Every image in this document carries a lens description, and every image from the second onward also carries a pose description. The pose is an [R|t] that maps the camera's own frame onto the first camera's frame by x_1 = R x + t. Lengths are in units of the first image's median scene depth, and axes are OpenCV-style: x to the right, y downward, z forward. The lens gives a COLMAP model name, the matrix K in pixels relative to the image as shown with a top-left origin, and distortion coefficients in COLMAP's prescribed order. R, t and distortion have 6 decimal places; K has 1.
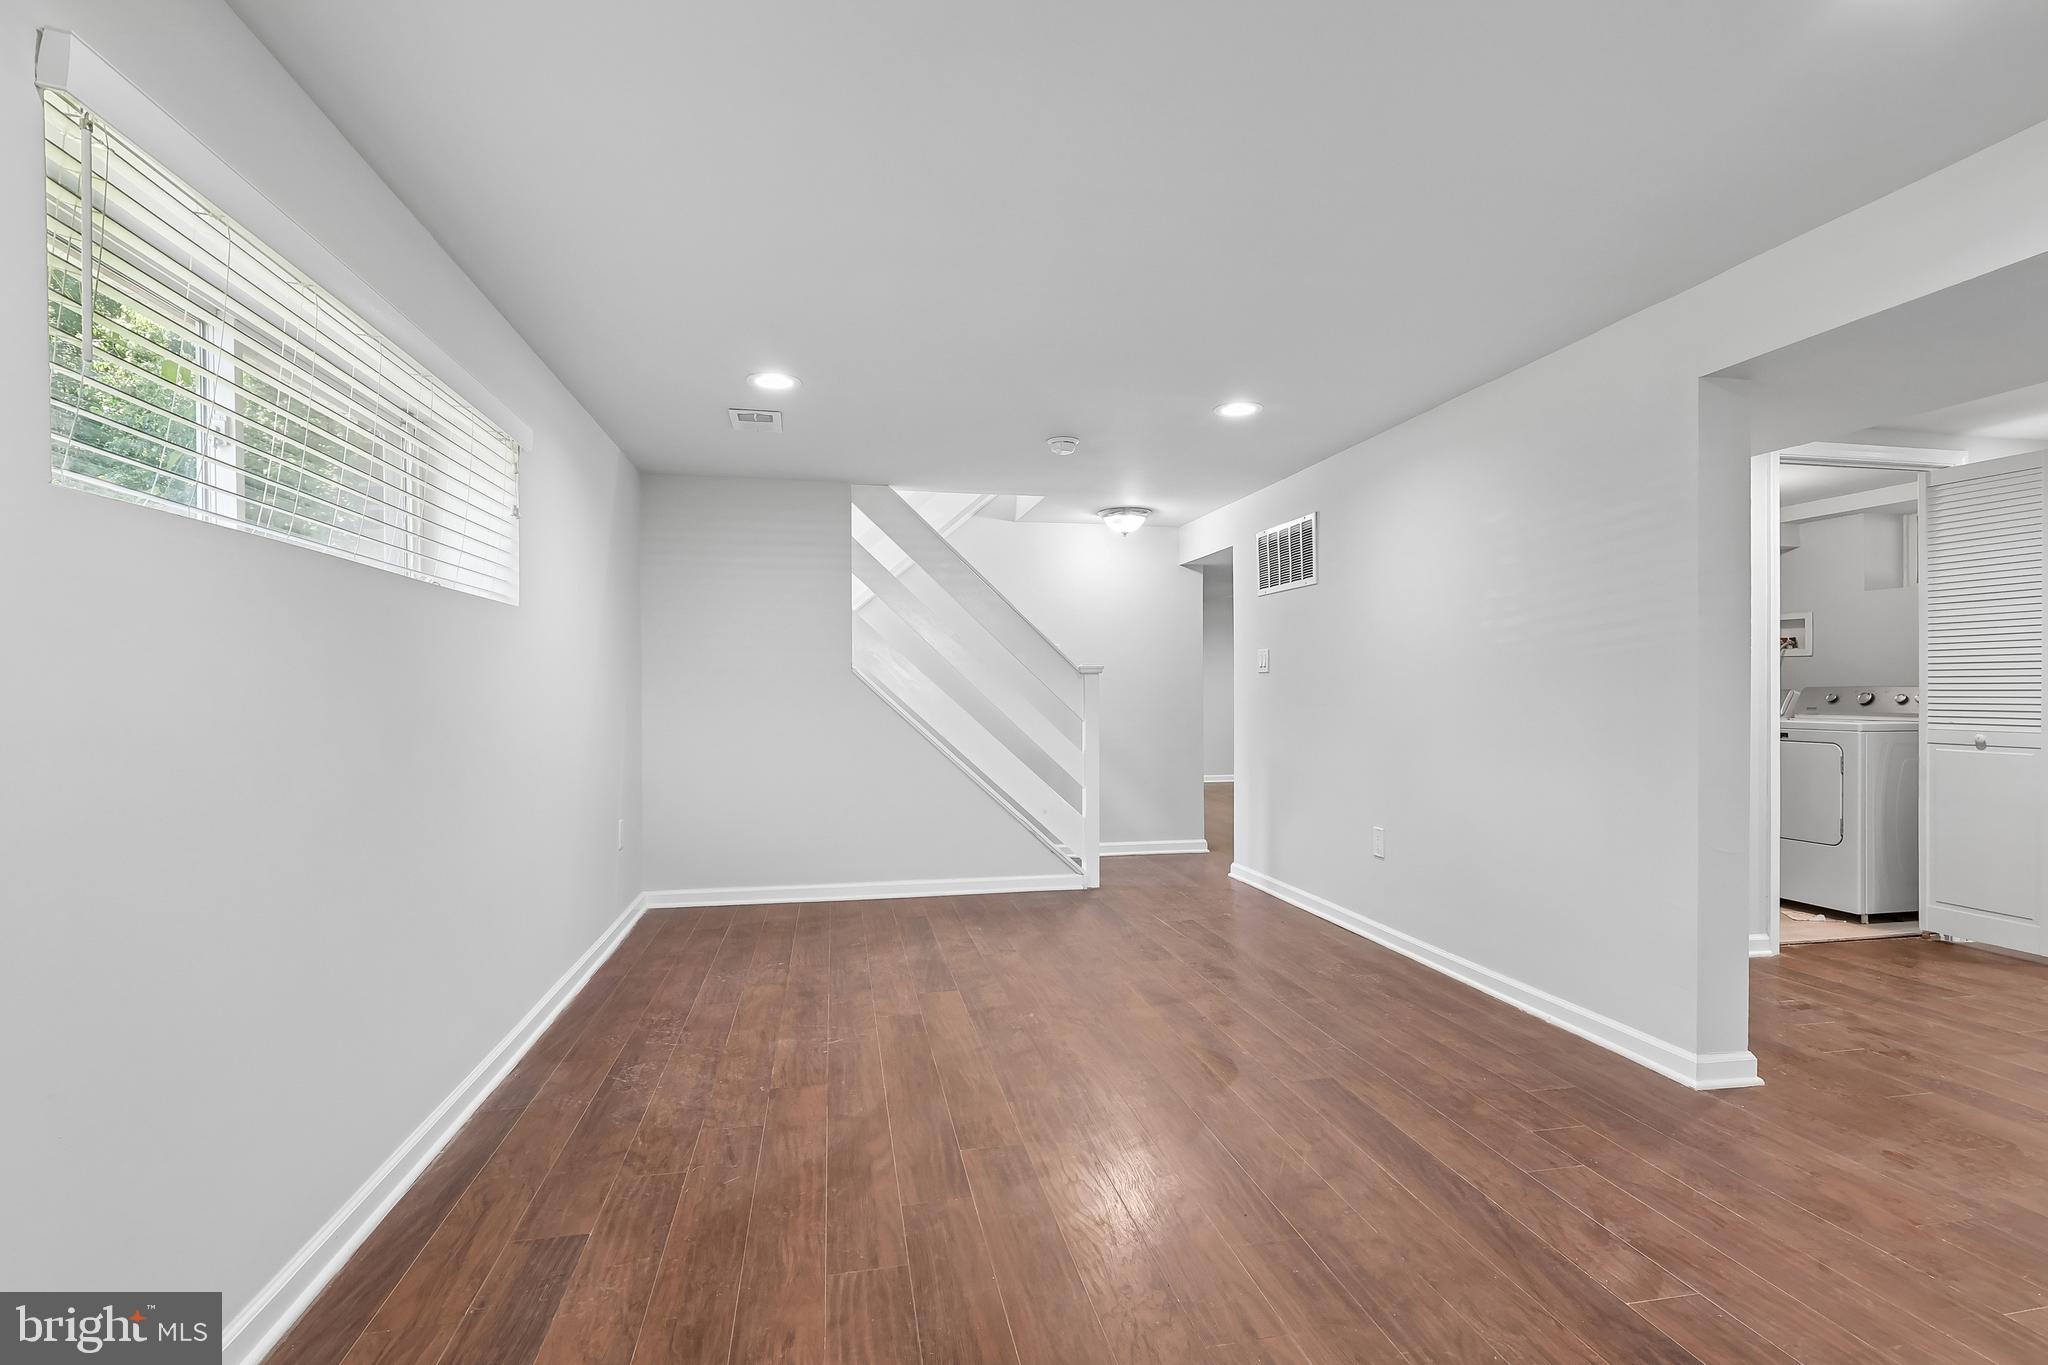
lens RADIAL K [[956.0, 0, 1020.6], [0, 956.0, 684.1], [0, 0, 1]] dist [-0.001620, 0.000258]
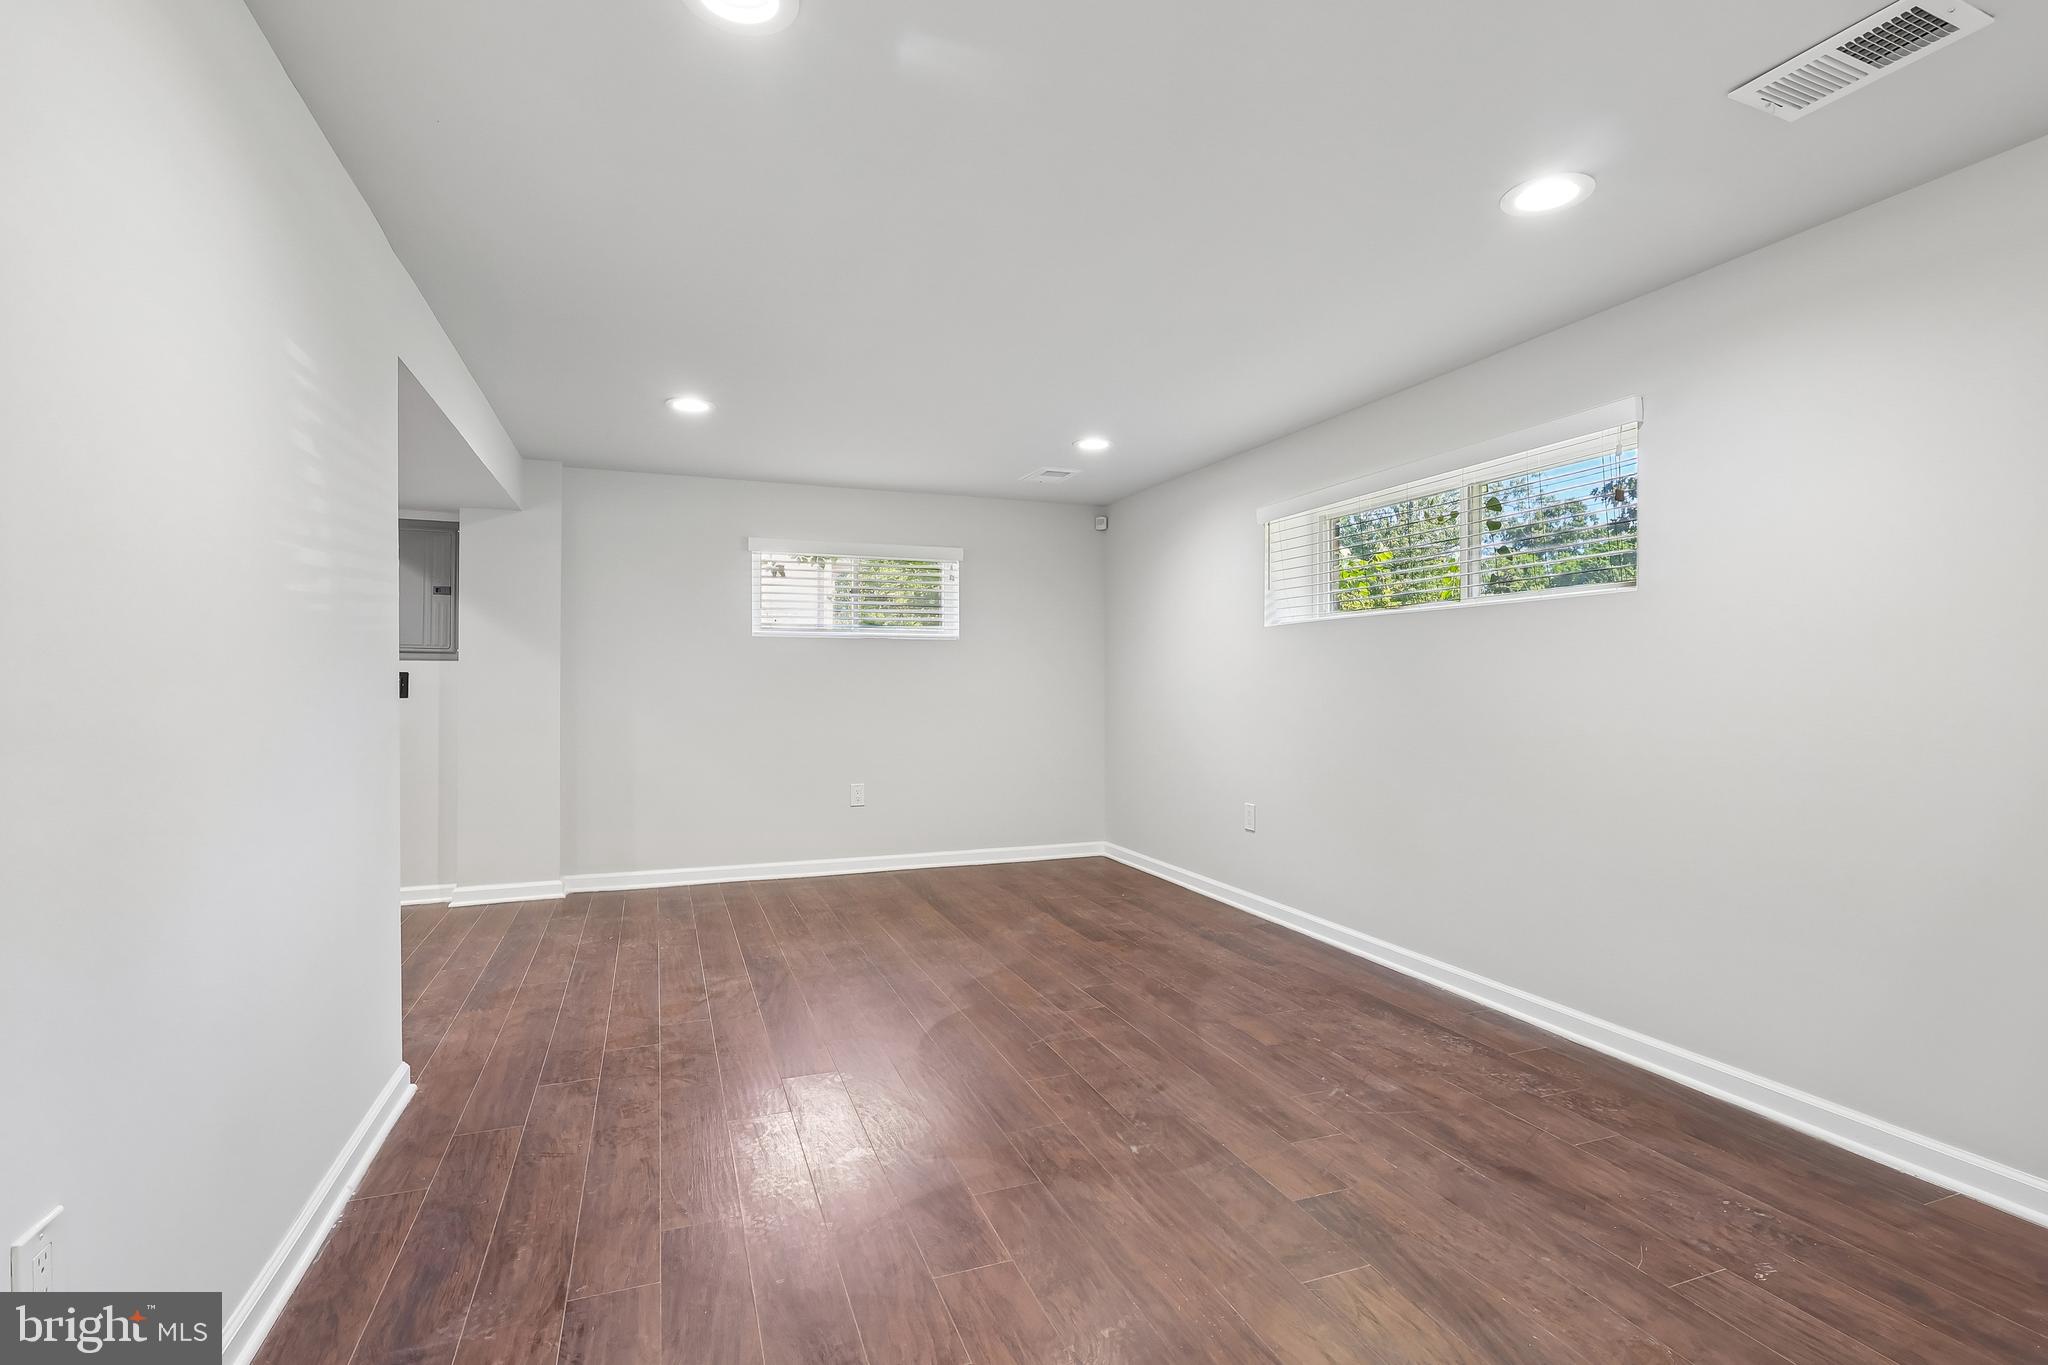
lens RADIAL K [[929.8, 0, 1006.9], [0, 929.8, 681.7], [0, 0, 1]] dist [0.014809, 0.000052]
pose [[-0.987732, 0.002494, -0.156136, 0.232550], [0.003852, 0.999957, -0.008397, 0.014654], [0.156108, -0.008895, -0.987700, 1.855703]]
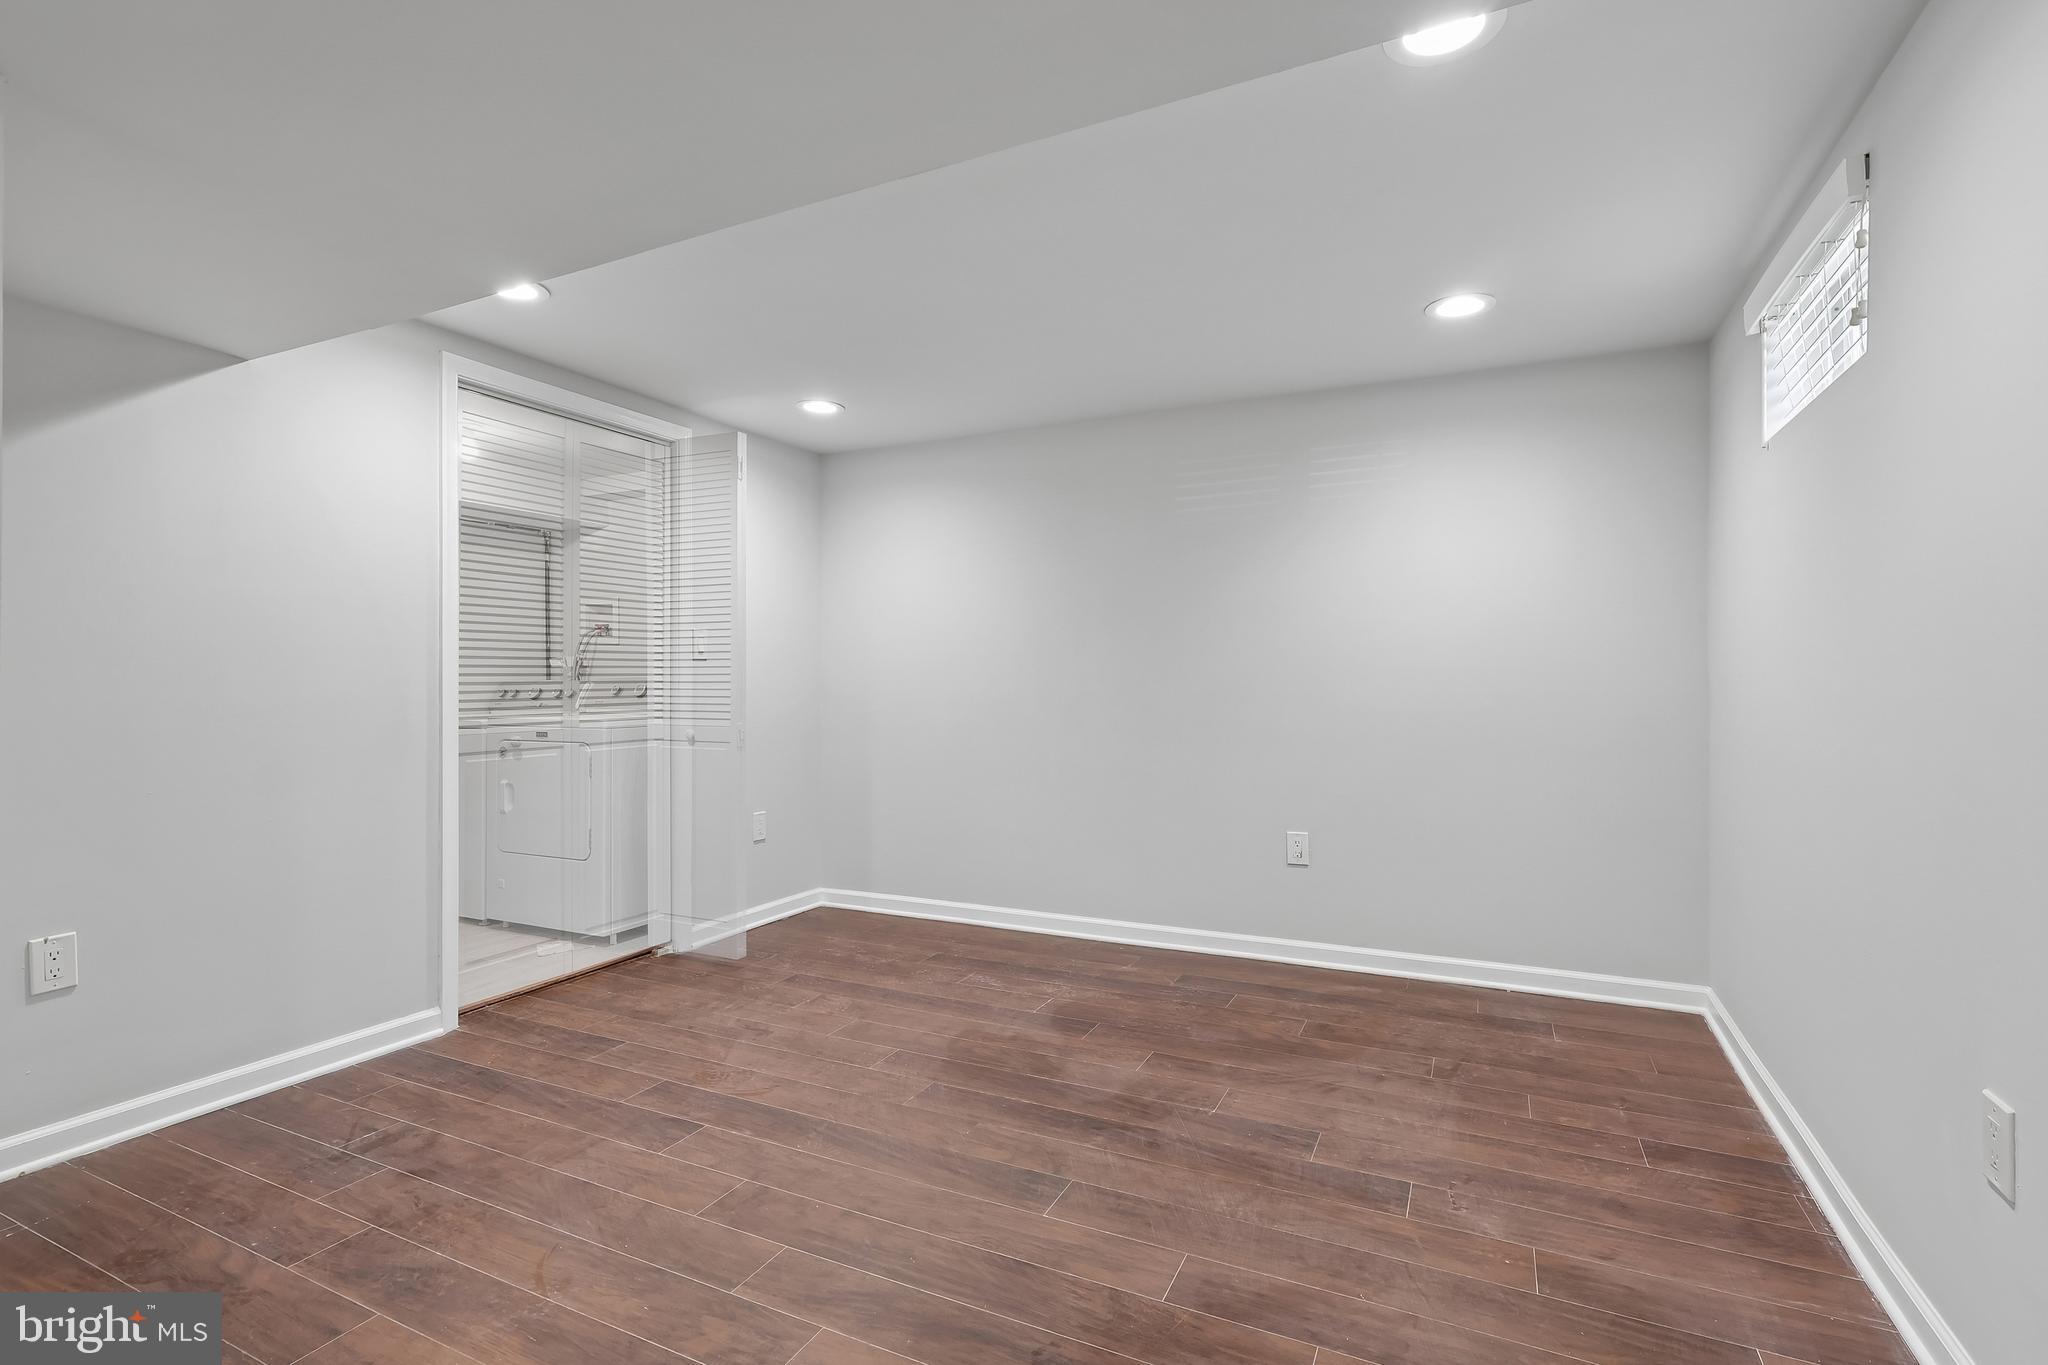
lens RADIAL K [[956.0, 0, 1020.6], [0, 956.0, 684.1], [0, 0, 1]] dist [-0.001620, 0.000258]
pose [[0.611563, -0.004169, 0.791184, 0.648929], [-0.003700, 0.999960, 0.008129, 0.000366], [-0.791187, -0.007899, 0.611524, 0.249109]]
